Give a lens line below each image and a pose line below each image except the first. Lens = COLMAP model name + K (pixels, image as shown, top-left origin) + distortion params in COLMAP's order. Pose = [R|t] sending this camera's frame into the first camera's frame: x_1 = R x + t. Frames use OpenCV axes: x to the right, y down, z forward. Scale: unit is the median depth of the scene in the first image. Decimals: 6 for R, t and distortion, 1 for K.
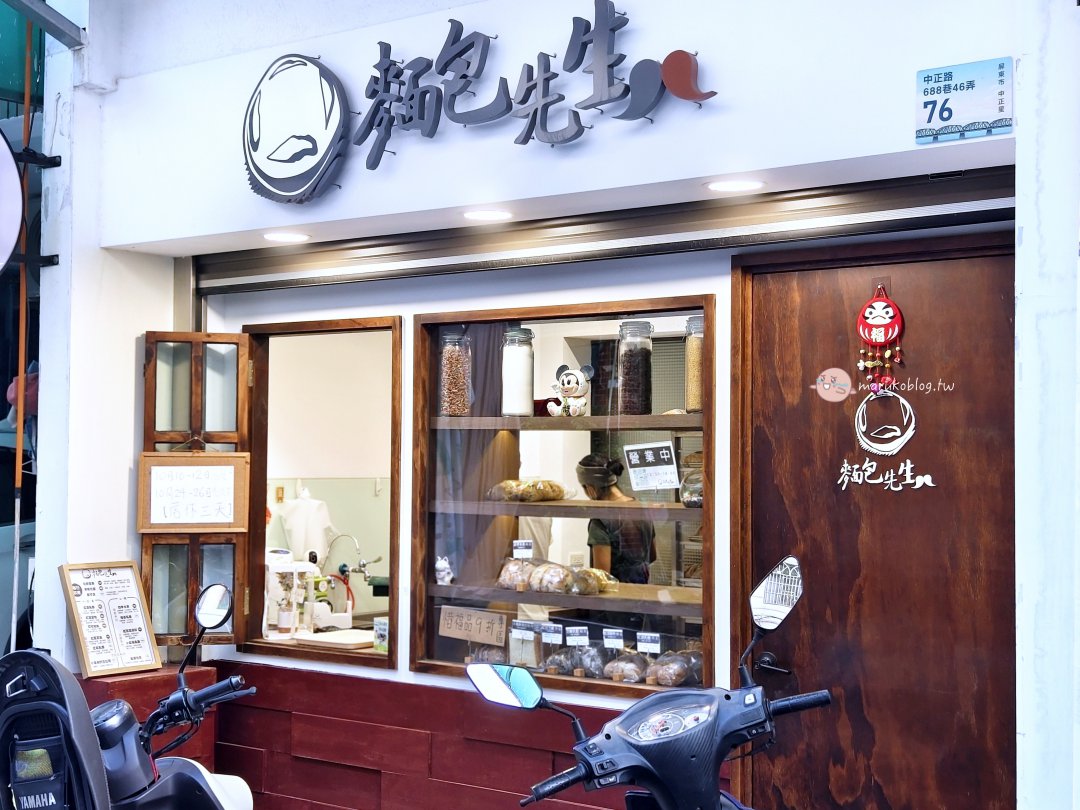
lens RADIAL K [[1571.9, 0, 540.1], [0, 1571.9, 404.6], [0, 0, 1]] dist [0.052867, 0.000000]
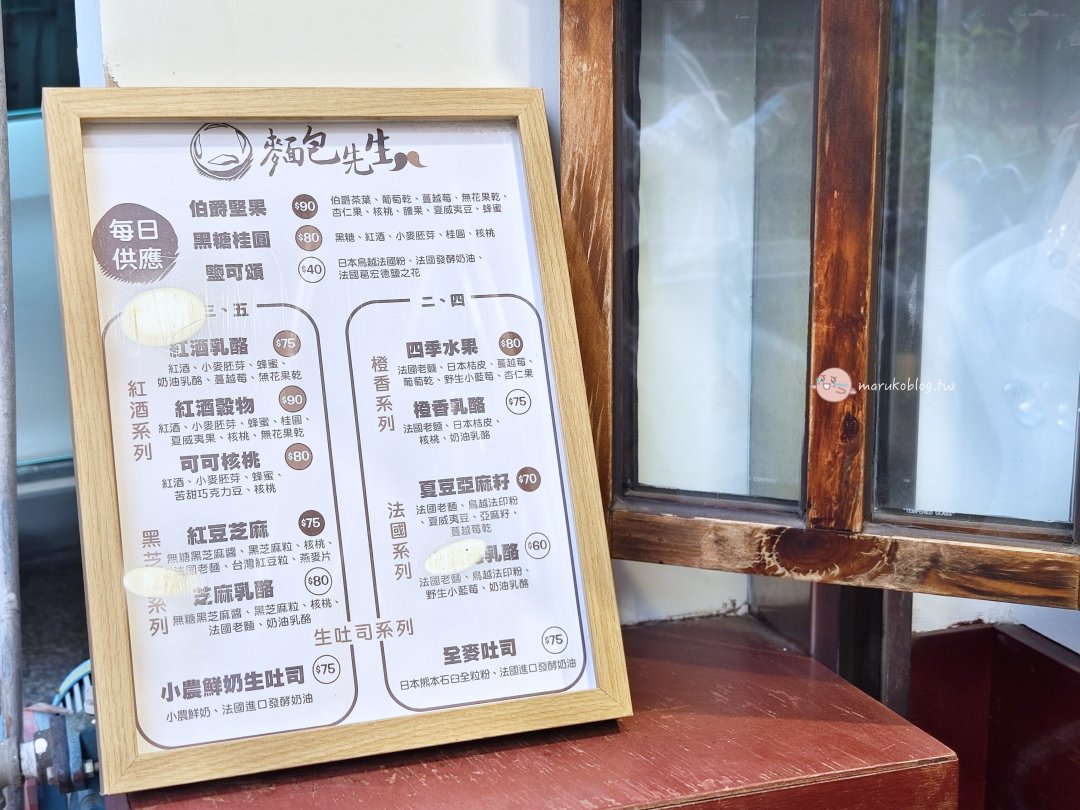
lens RADIAL K [[1571.9, 0, 540.2], [0, 1571.9, 405.9], [0, 0, 1]] dist [0.052867, 0.000000]
pose [[0.844569, 0.099761, -0.526072, -0.162484], [0.027120, 0.973260, 0.228102, 0.095245], [0.534760, -0.206914, 0.819279, 0.866493]]
